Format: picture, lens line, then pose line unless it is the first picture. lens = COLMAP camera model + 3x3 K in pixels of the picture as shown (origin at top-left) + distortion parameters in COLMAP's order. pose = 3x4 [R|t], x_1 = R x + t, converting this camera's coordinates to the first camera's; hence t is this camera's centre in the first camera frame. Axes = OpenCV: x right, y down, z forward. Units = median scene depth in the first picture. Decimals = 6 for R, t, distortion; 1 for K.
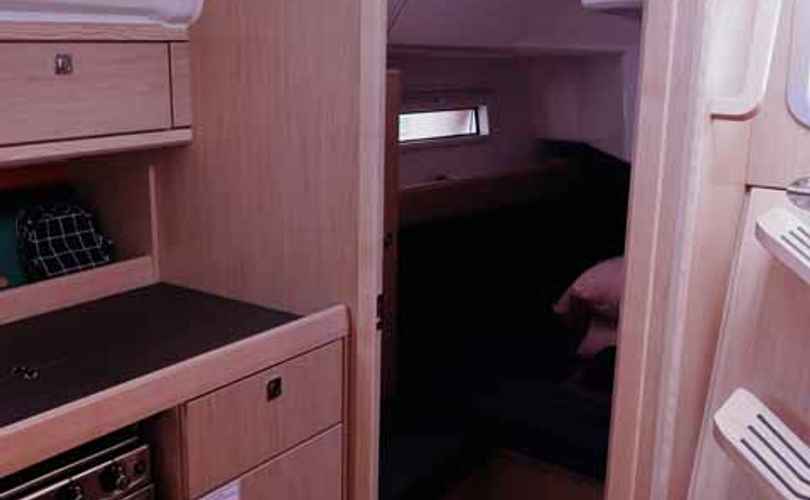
lens RADIAL K [[904.5, 0, 405.0], [0, 904.5, 250.0], [0, 0, 1]] dist [-0.007646, -0.001770]
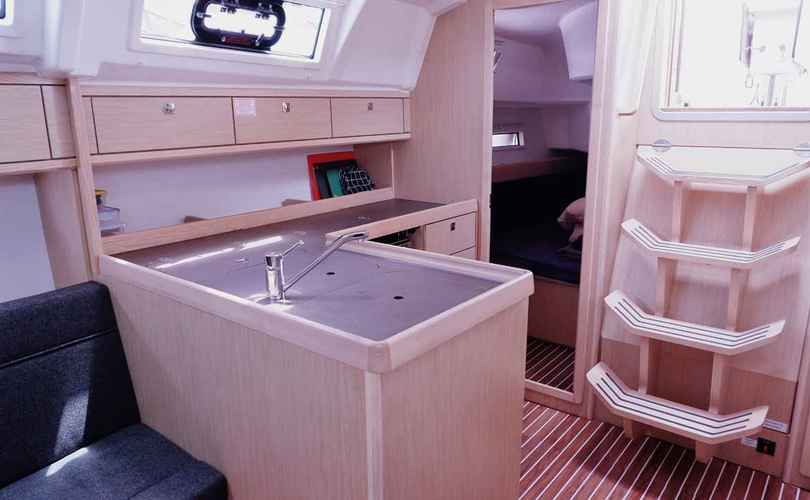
lens RADIAL K [[574.1, 0, 405.0], [0, 574.1, 250.0], [0, 0, 1]] dist [-0.009715, -0.004177]
pose [[0.996408, -0.010387, -0.084048, -0.123044], [0.010466, 0.999945, 0.000502, 0.187295], [0.084038, -0.001380, 0.996462, -0.578055]]
